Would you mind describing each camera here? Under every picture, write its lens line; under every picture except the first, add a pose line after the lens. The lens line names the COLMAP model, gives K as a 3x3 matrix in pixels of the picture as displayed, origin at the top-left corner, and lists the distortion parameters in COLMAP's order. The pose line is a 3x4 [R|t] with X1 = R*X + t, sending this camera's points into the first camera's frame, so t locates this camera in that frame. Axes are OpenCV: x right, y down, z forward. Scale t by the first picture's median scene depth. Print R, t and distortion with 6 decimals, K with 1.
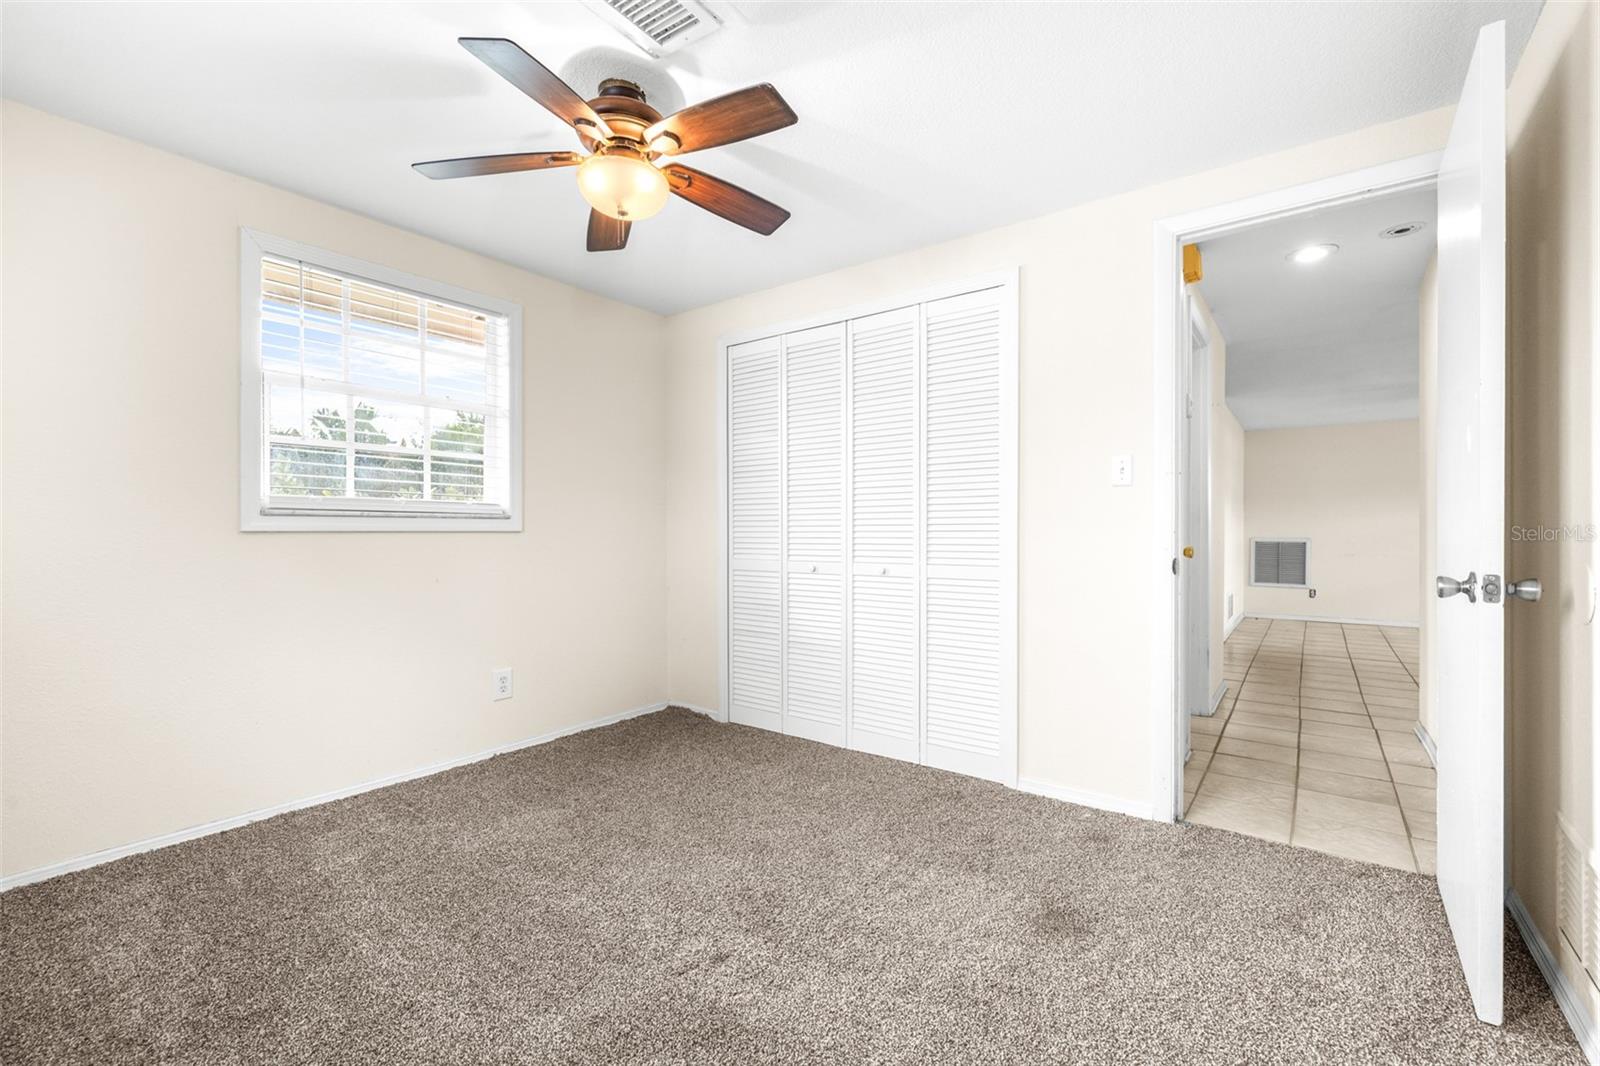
lens RADIAL K [[694.9, 0, 814.4], [0, 694.9, 530.8], [0, 0, 1]] dist [-0.003424, -0.000463]
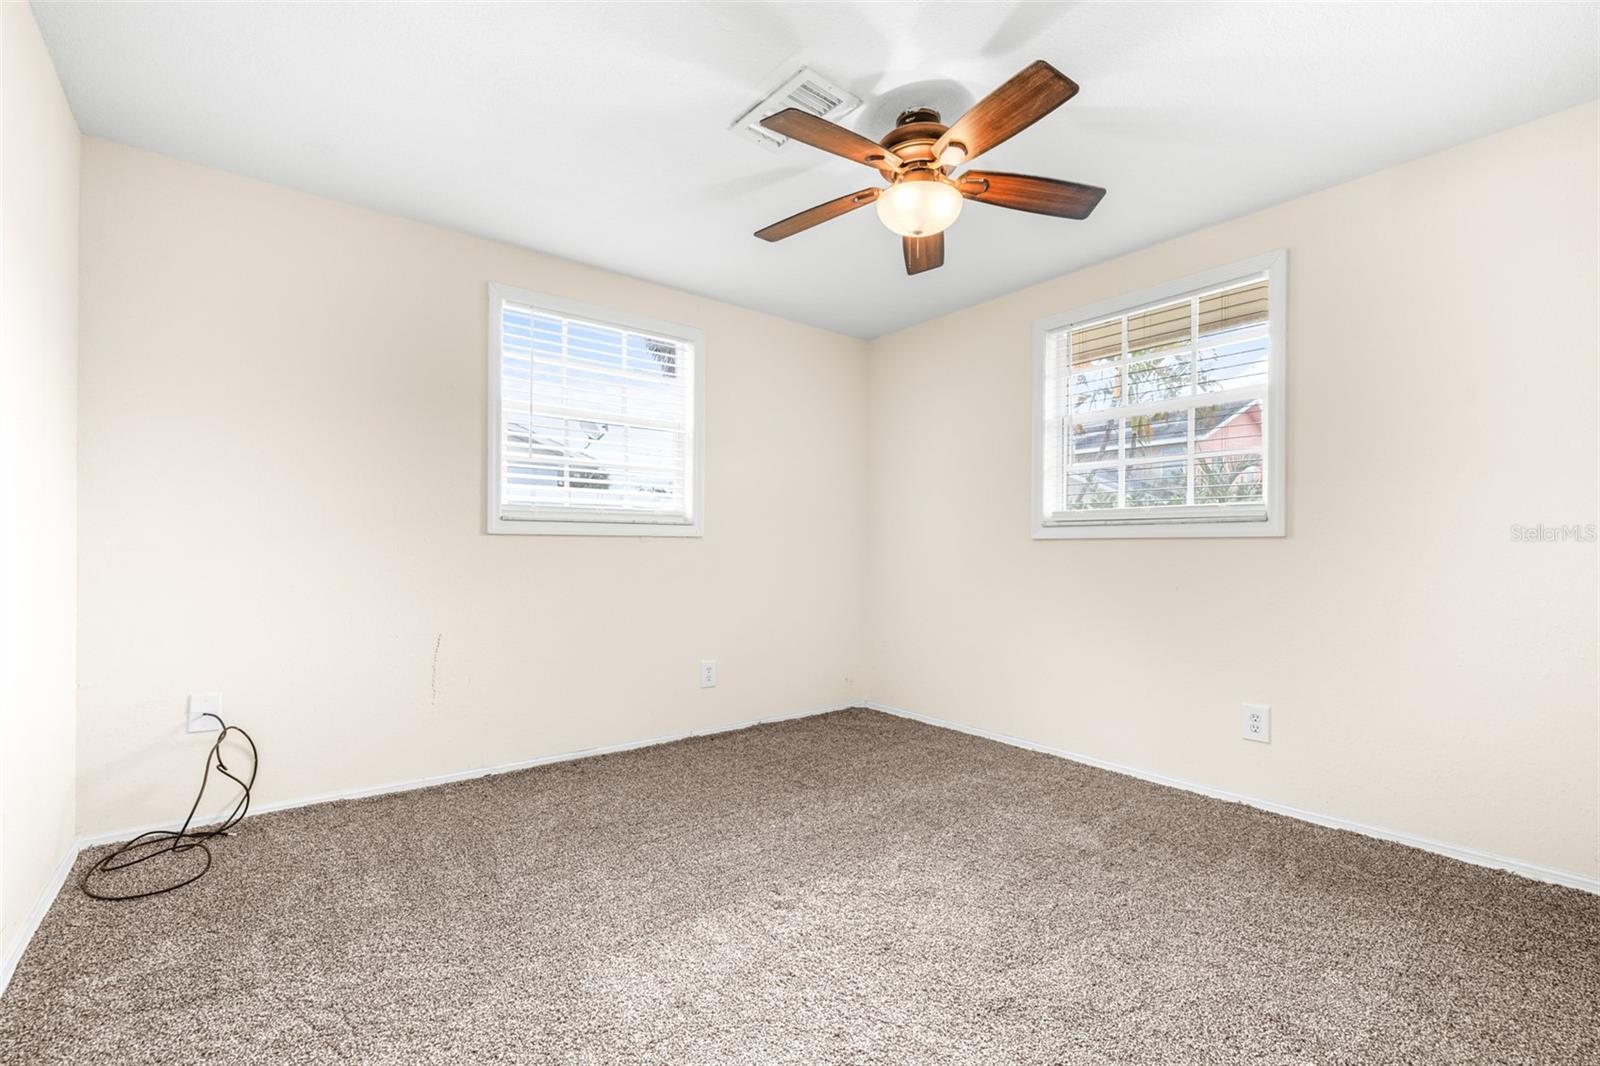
lens RADIAL K [[694.9, 0, 775.4], [0, 694.9, 536.3], [0, 0, 1]] dist [-0.003424, -0.000463]
pose [[-0.292139, -0.014269, -0.956269, 0.593404], [-0.005439, 0.999897, -0.013258, 0.016777], [0.956360, 0.001328, -0.292187, 0.818349]]
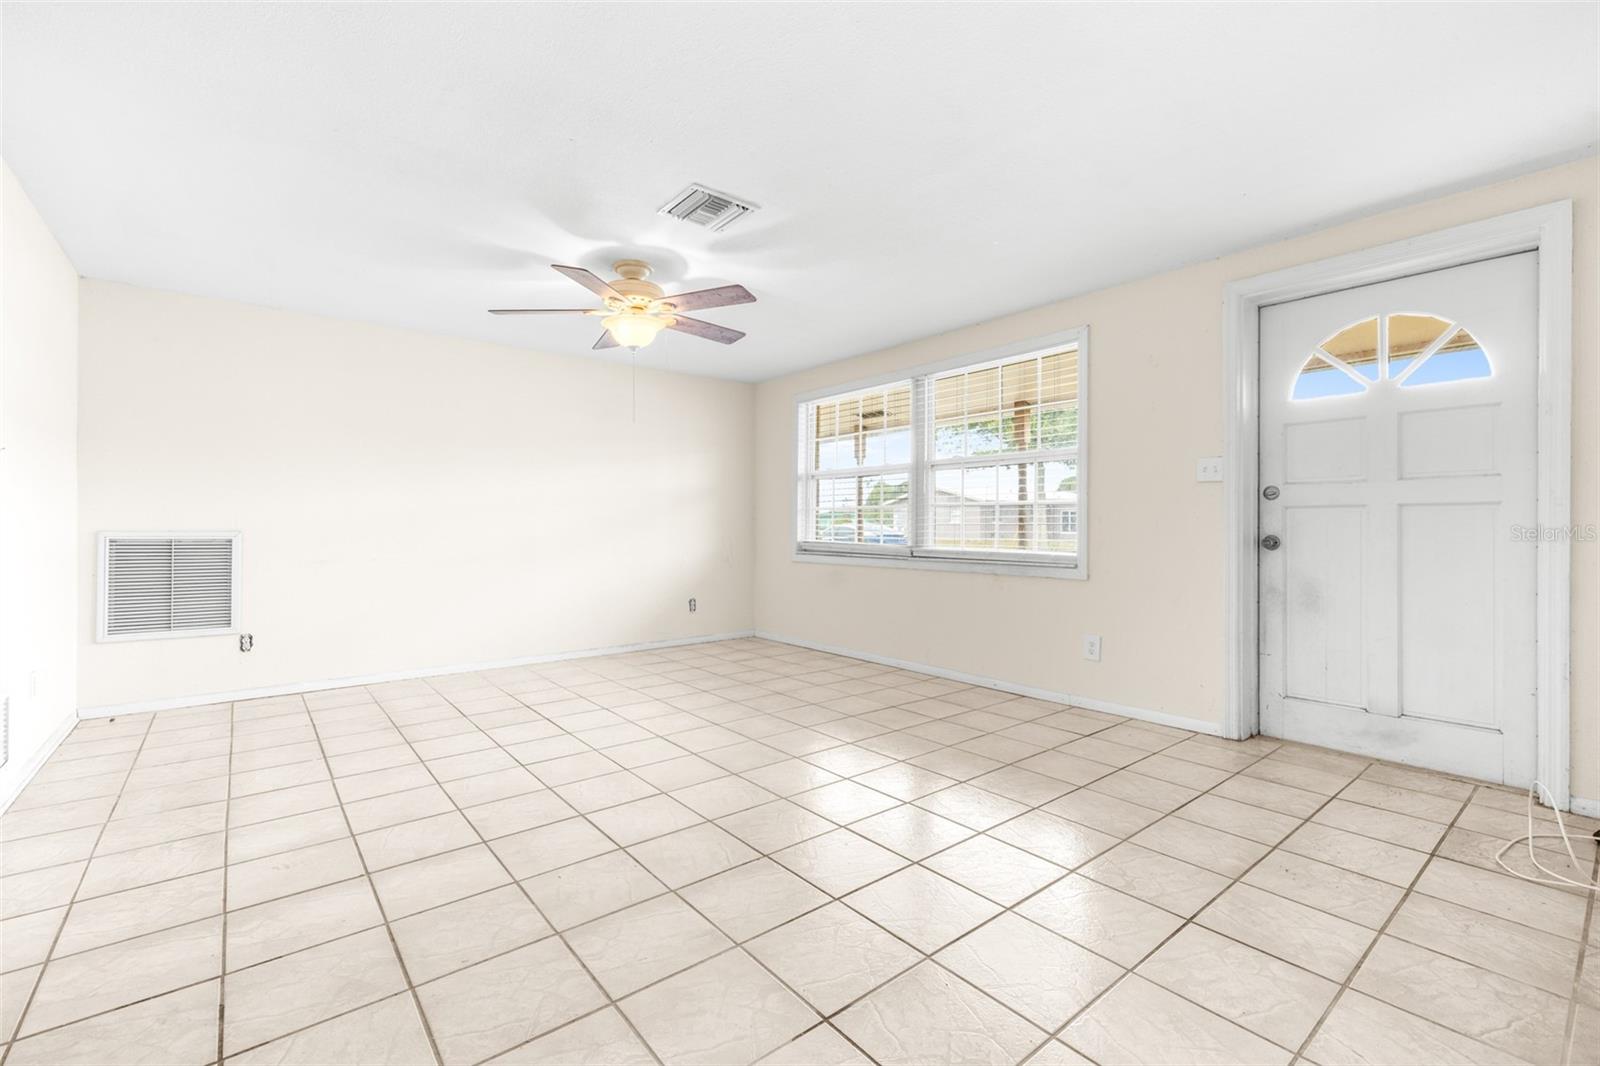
lens RADIAL K [[694.9, 0, 794.5], [0, 694.9, 526.0], [0, 0, 1]] dist [-0.003424, -0.000463]
pose [[0.272797, 0.002832, 0.962068, 0.175374], [-0.000343, 0.999996, -0.002846, 0.004344], [-0.962072, 0.000446, 0.272797, 0.245693]]
